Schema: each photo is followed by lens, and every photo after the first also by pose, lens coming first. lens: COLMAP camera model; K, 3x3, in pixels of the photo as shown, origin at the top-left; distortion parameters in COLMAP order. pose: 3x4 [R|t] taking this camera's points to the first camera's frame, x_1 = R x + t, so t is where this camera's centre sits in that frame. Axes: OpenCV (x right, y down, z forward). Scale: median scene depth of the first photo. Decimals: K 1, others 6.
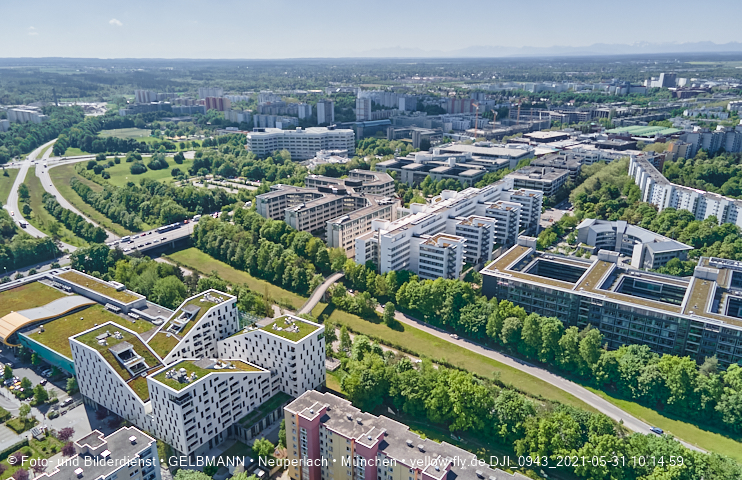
lens RADIAL K [[538.6, 0, 370.9], [0, 538.6, 255.3], [0, 0, 1]] dist [0.026850, 0.027714]
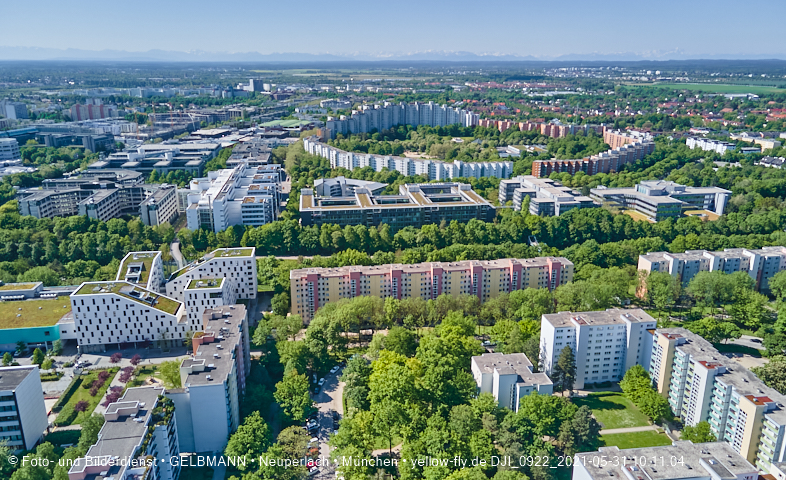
lens RADIAL K [[574.6, 0, 393.9], [0, 574.6, 240.1], [0, 0, 1]] dist [0.023851, 0.038161]
pose [[0.734584, -0.194020, 0.650187, -0.464399], [0.228416, 0.973028, 0.032293, 0.086116], [-0.638915, 0.124792, 0.759088, -0.227164]]
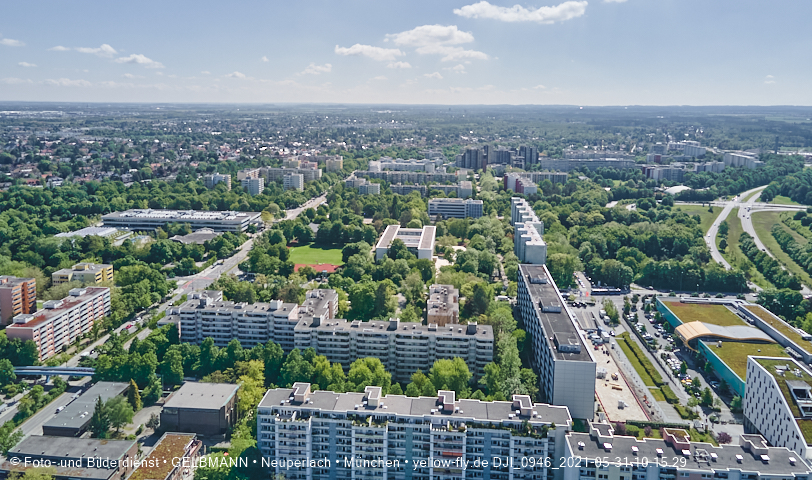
lens RADIAL K [[587.8, 0, 396.5], [0, 587.8, 179.8], [0, 0, 1]] dist [0.031831, 0.005787]
pose [[0.480458, 0.124409, -0.868149, 0.045303], [-0.312435, 0.949223, -0.036883, 0.046592], [0.819478, 0.288961, 0.494931, -0.129113]]
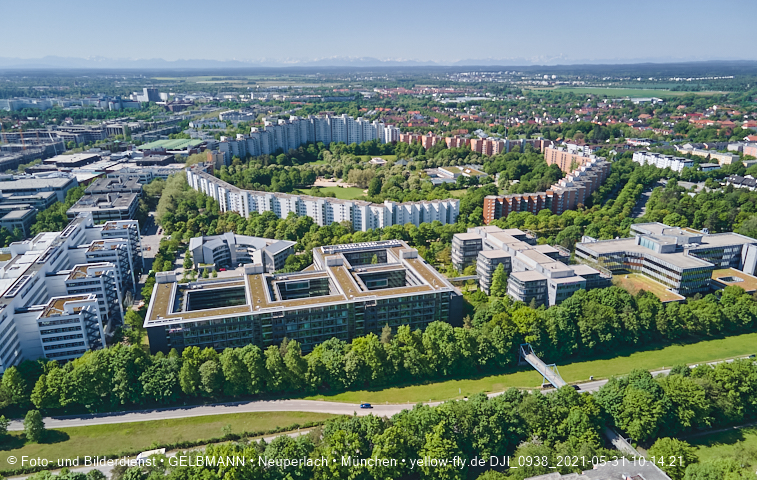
lens RADIAL K [[546.2, 0, 373.9], [0, 546.2, 264.2], [0, 0, 1]] dist [0.017874, 0.039366]
pose [[0.644432, -0.257427, 0.720027, -0.116944], [0.266766, 0.958155, 0.103805, -0.041274], [-0.716619, 0.125184, 0.686139, 0.111572]]
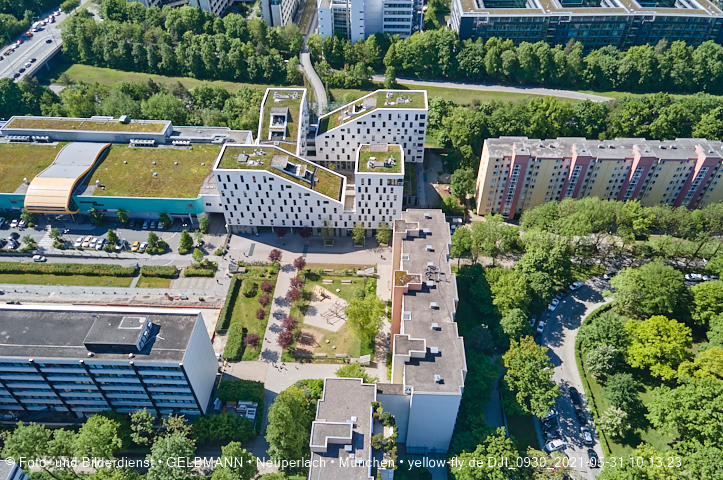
lens RADIAL K [[511.2, 0, 362.1], [0, 511.2, 267.0], [0, 0, 1]] dist [0.036697, 0.005328]
pose [[0.848809, -0.372626, 0.375064, -0.403562], [0.184009, 0.873267, 0.451159, -0.024393], [-0.495645, -0.313933, 0.809804, 0.082073]]
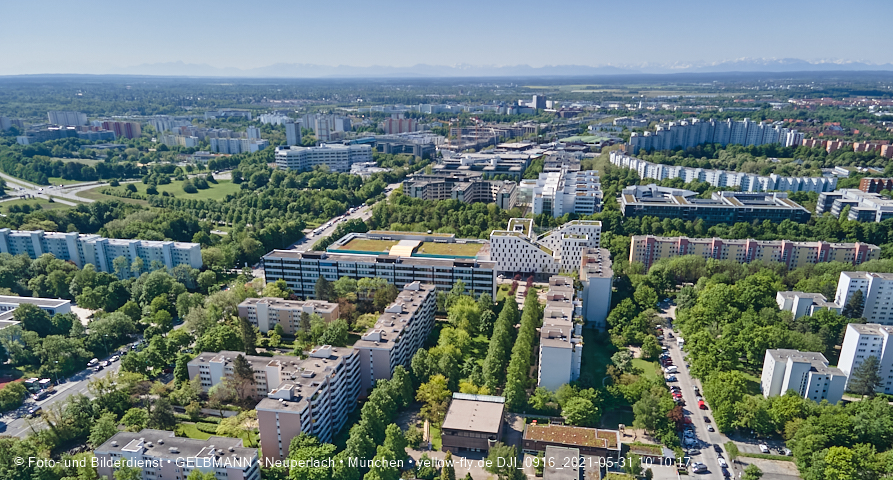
lens RADIAL K [[649.1, 0, 446.1], [0, 649.1, 330.8], [0, 0, 1]] dist [0.020973, 0.031821]
pose [[0.917163, -0.141284, 0.372626, -0.854347], [0.134095, 0.989933, 0.045287, 0.193824], [-0.375273, 0.008432, 0.926876, -0.516912]]
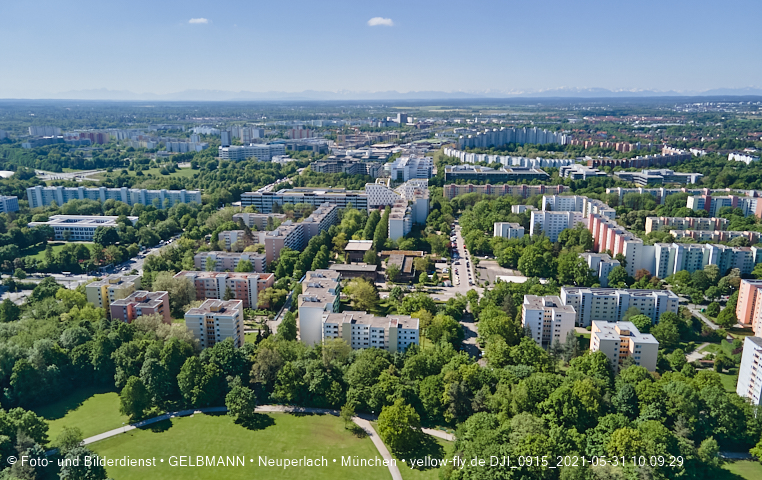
lens RADIAL K [[550.9, 0, 379.6], [0, 550.9, 239.4], [0, 0, 1]] dist [0.030975, 0.003021]
pose [[0.878969, -0.114476, 0.462934, -1.128499], [0.162652, 0.984516, -0.065372, 0.387602], [-0.448282, 0.132757, 0.883979, -1.040758]]
